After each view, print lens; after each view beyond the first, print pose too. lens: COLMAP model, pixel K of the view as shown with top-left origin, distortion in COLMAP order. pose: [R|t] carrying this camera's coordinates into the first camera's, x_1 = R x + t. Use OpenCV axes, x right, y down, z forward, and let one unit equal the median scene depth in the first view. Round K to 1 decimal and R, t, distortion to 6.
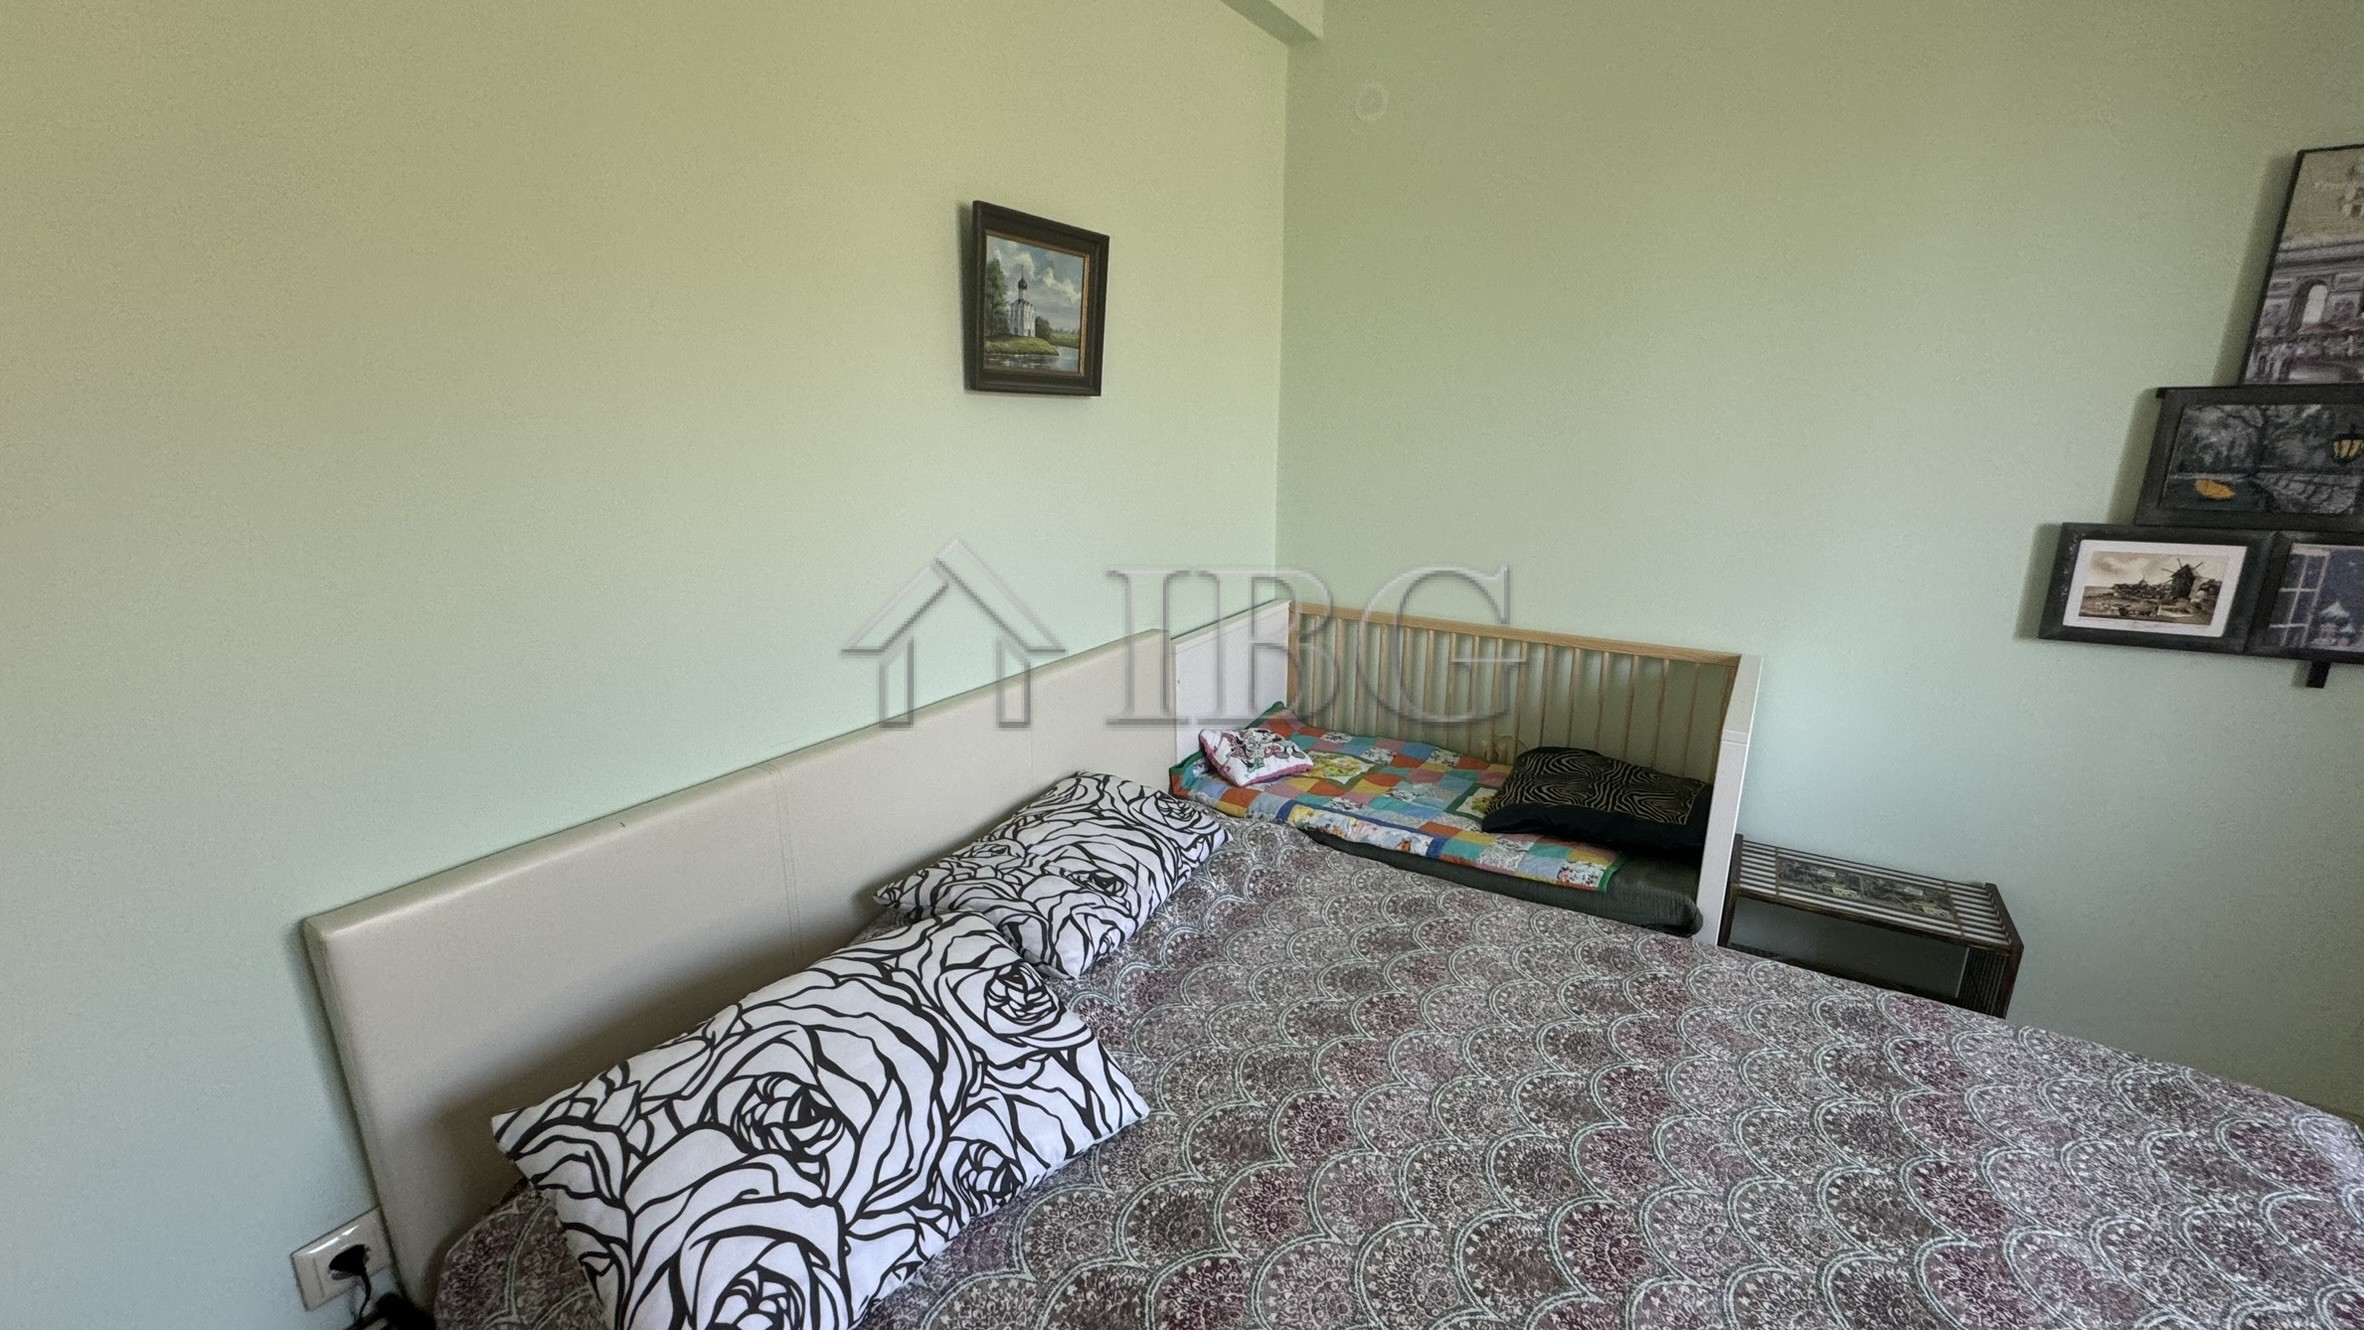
lens RADIAL K [[949.7, 0, 1179.4], [0, 949.7, 665.3], [0, 0, 1]] dist [-0.003550, 0.000331]
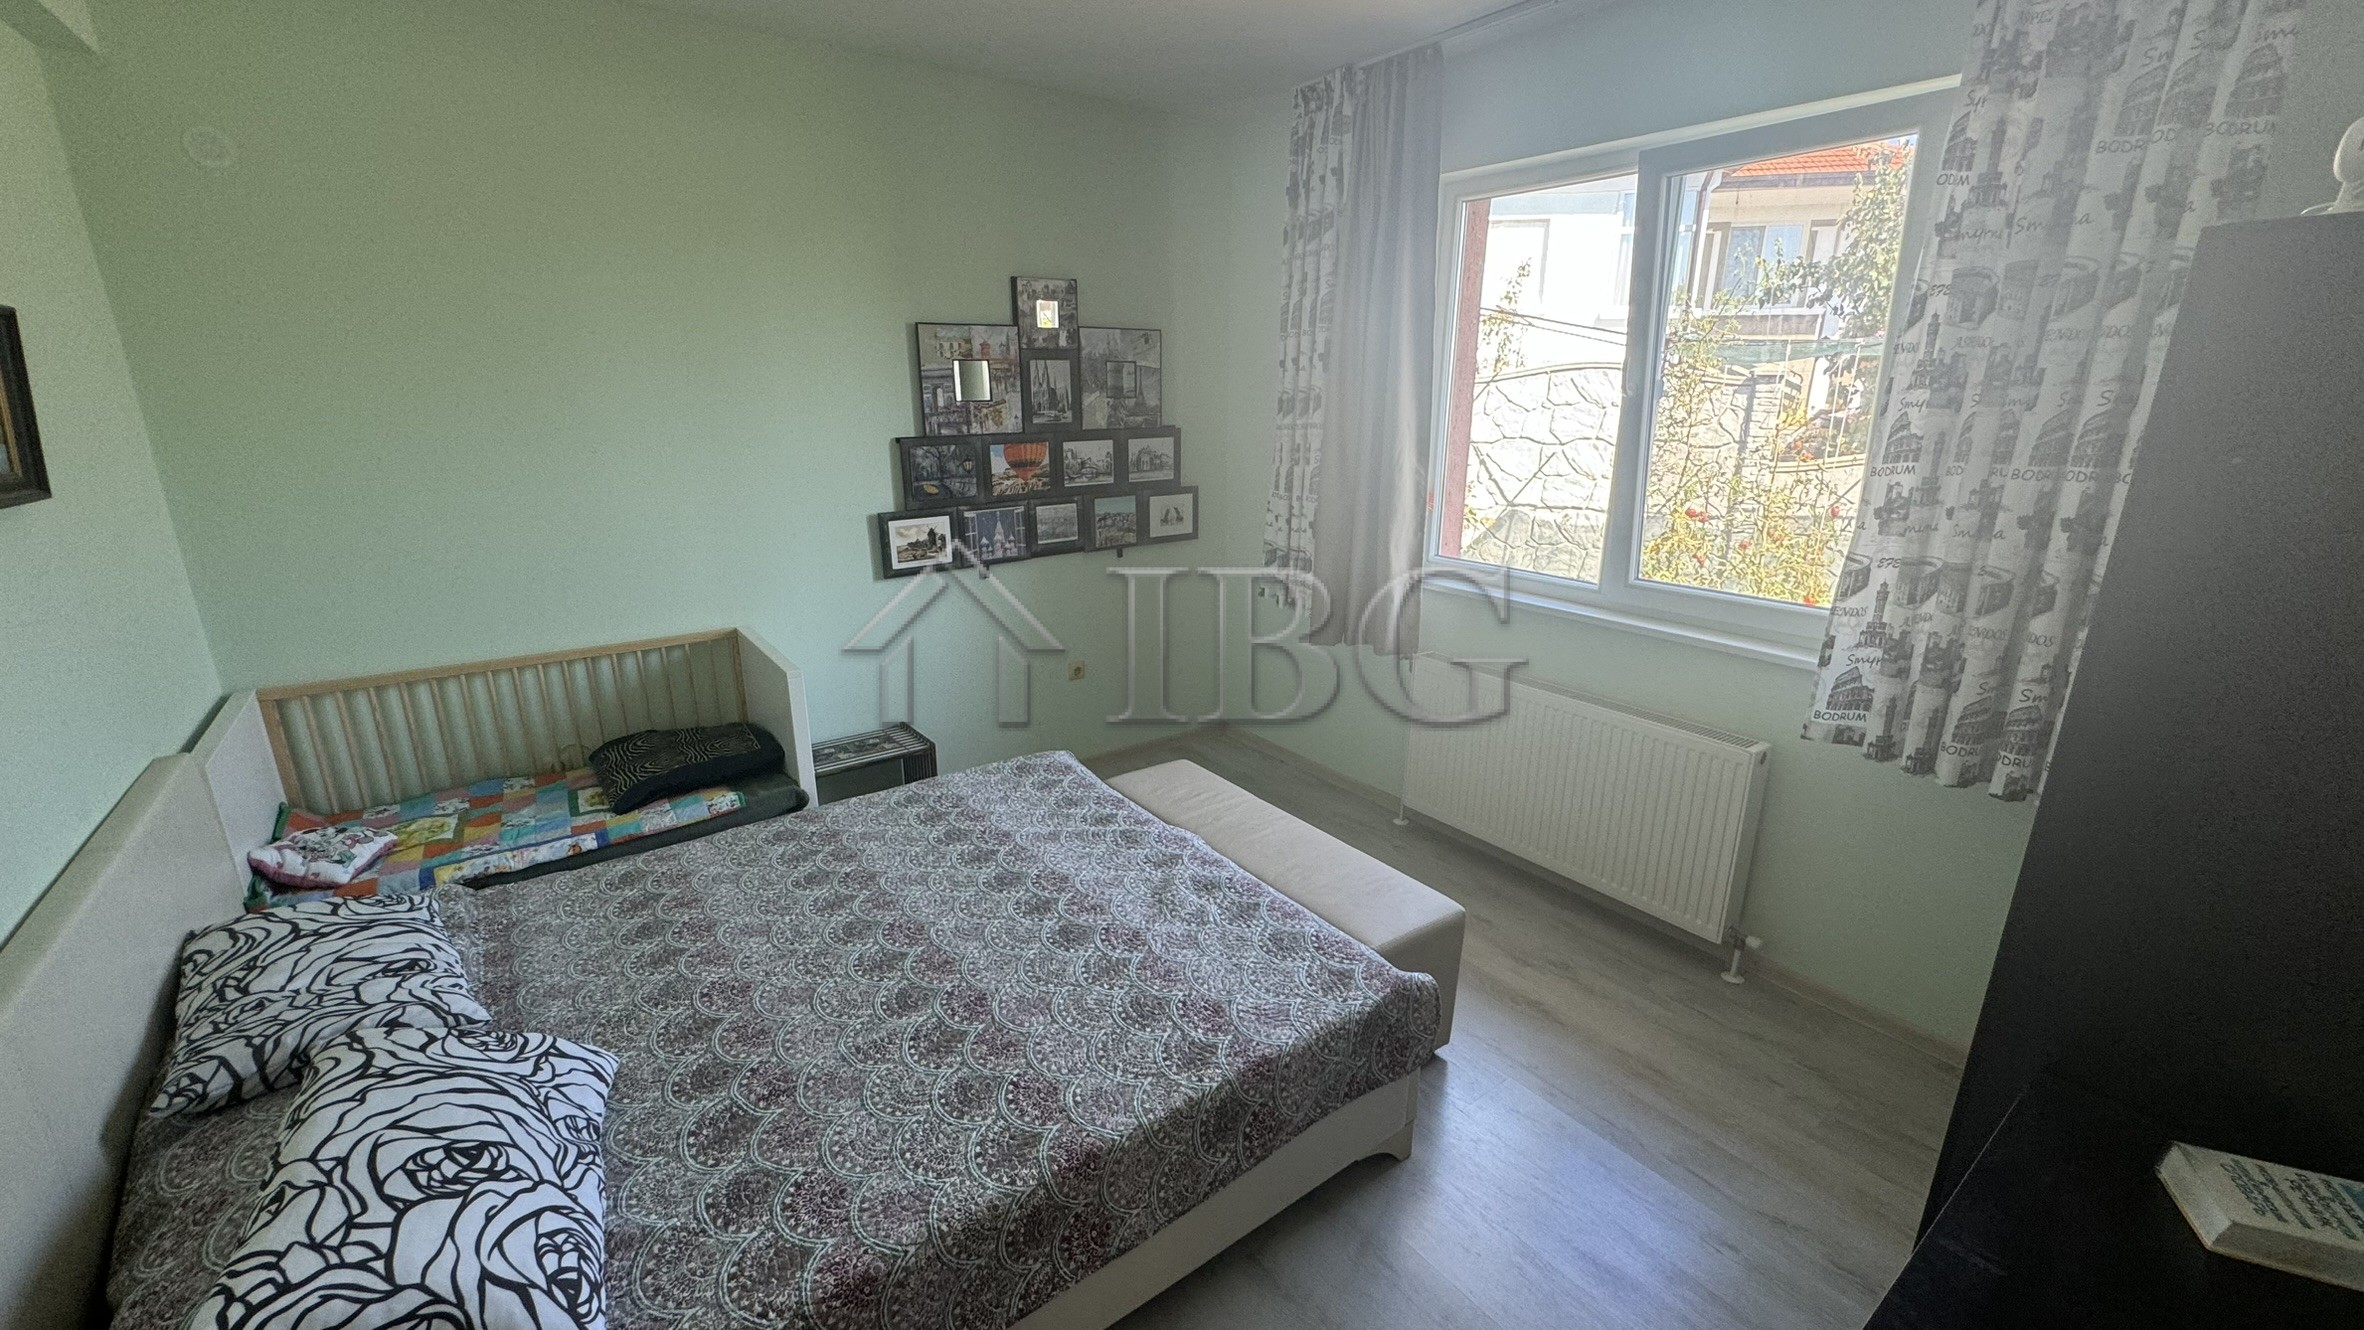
lens RADIAL K [[949.7, 0, 1187.3], [0, 949.7, 664.1], [0, 0, 1]] dist [-0.003550, 0.000331]
pose [[0.361885, -0.259259, 0.895446, -0.585166], [0.241881, 0.953766, 0.178391, -0.064569], [-0.900296, 0.152034, 0.407863, -0.231385]]
